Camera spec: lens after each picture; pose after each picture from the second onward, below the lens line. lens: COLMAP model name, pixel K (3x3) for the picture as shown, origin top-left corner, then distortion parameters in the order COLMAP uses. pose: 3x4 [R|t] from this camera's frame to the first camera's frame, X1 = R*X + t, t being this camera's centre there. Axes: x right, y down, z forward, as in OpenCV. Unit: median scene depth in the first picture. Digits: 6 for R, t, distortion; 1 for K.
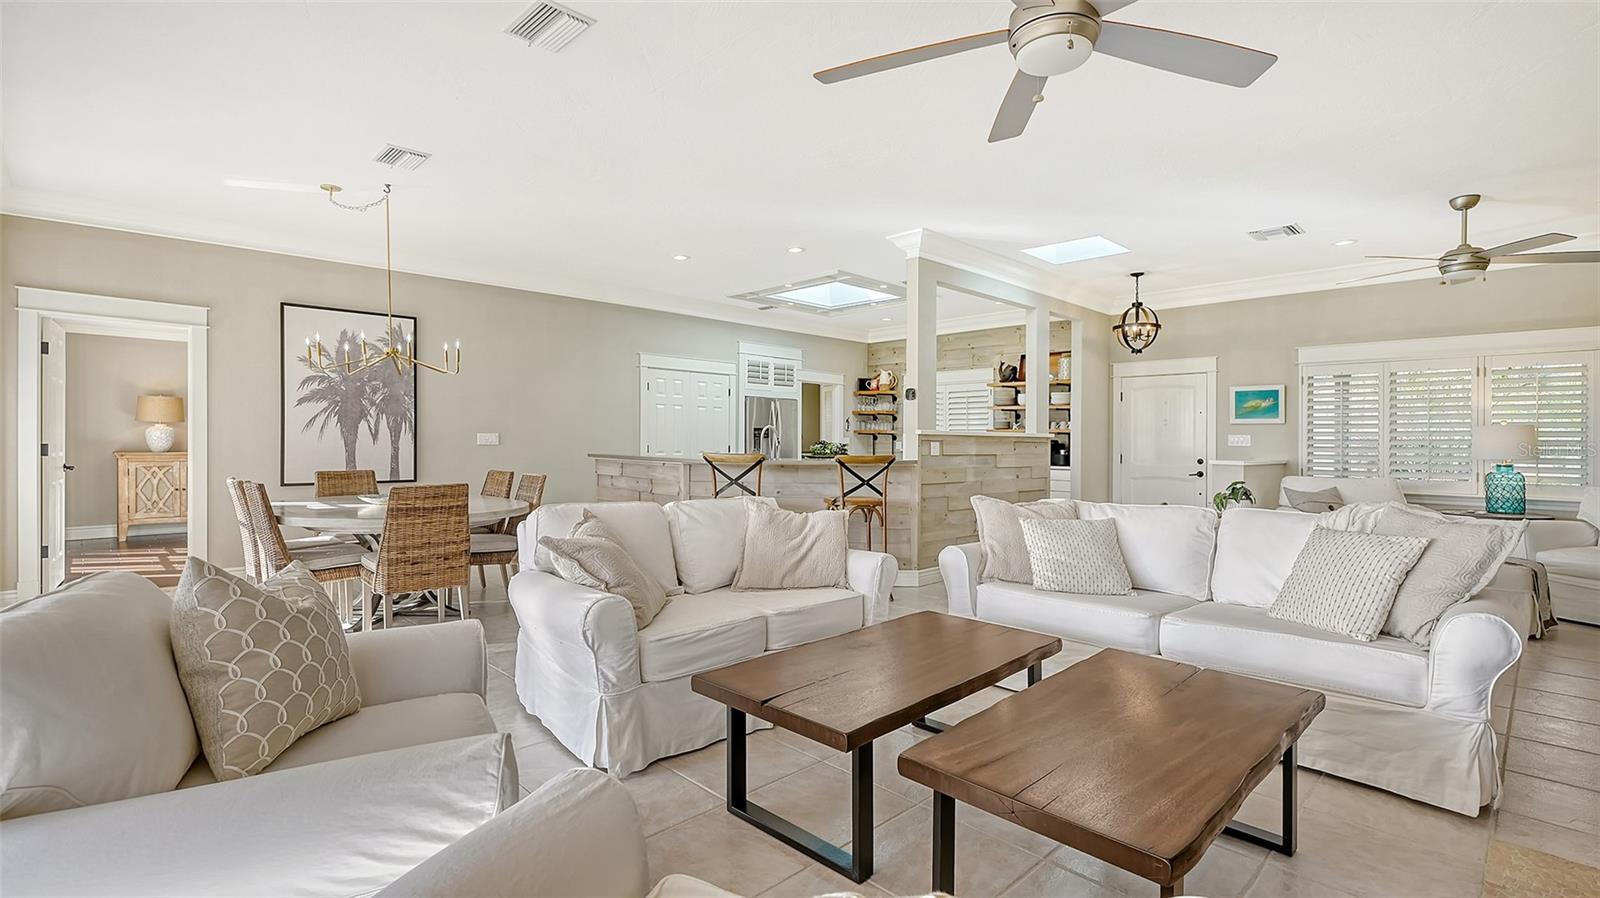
lens RADIAL K [[740.7, 0, 808.3], [0, 740.7, 440.7], [0, 0, 1]] dist [-0.001816, -0.001226]
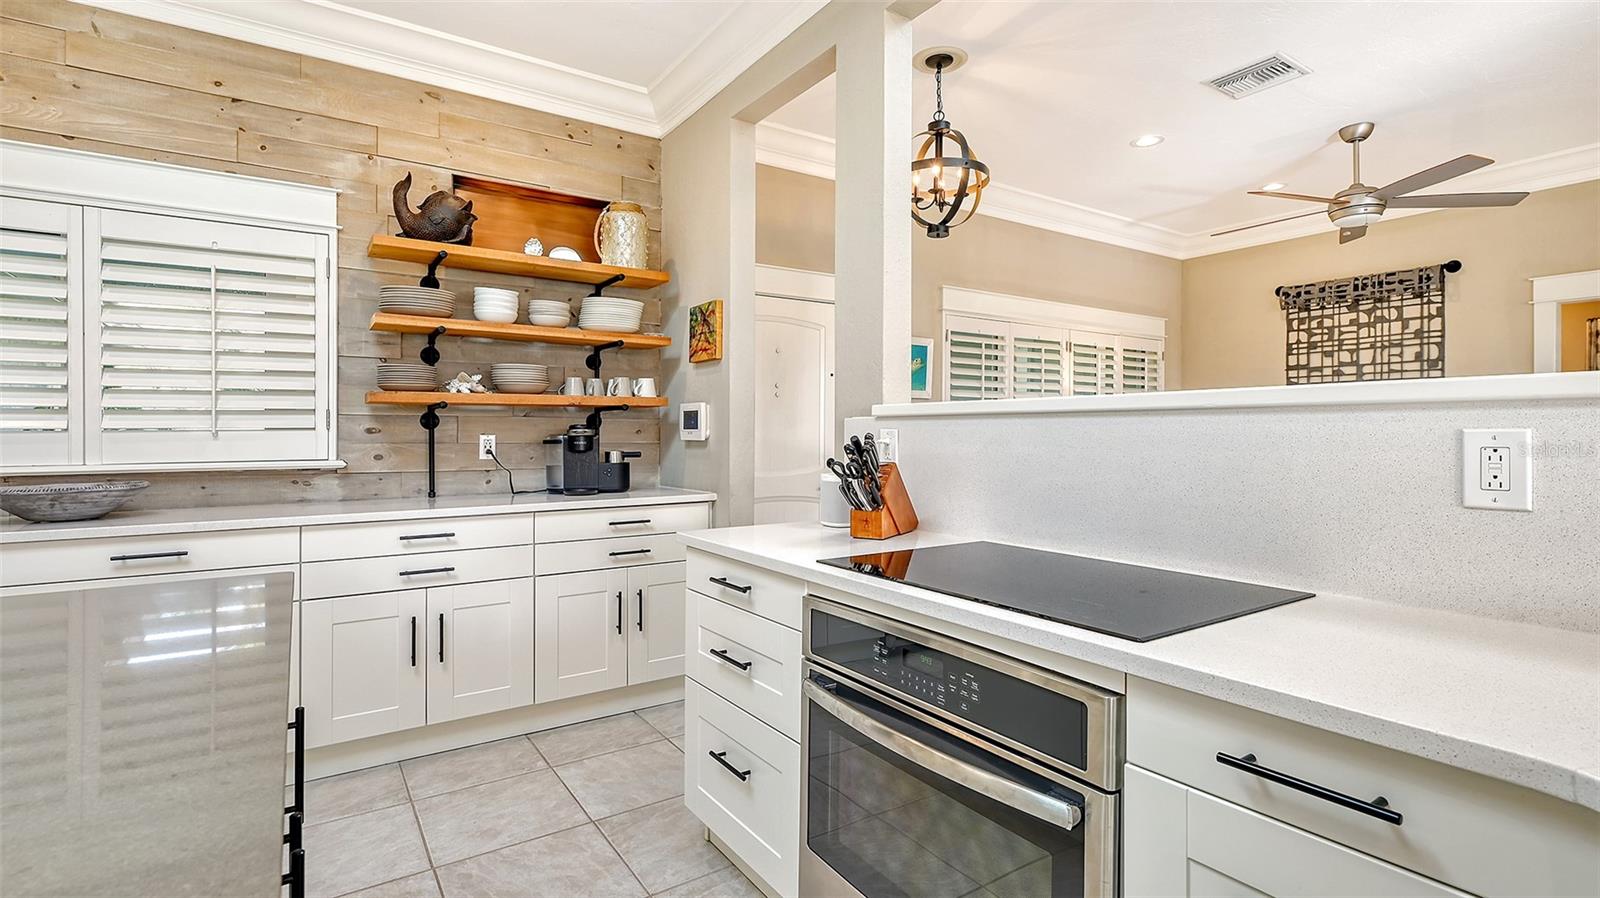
lens RADIAL K [[740.7, 0, 793.4], [0, 740.7, 429.7], [0, 0, 1]] dist [-0.001816, -0.001226]
pose [[0.193455, -0.013421, 0.981017, -0.019158], [-0.001679, 0.999900, 0.014010, -0.004977], [-0.981108, -0.004357, 0.193413, 0.968003]]
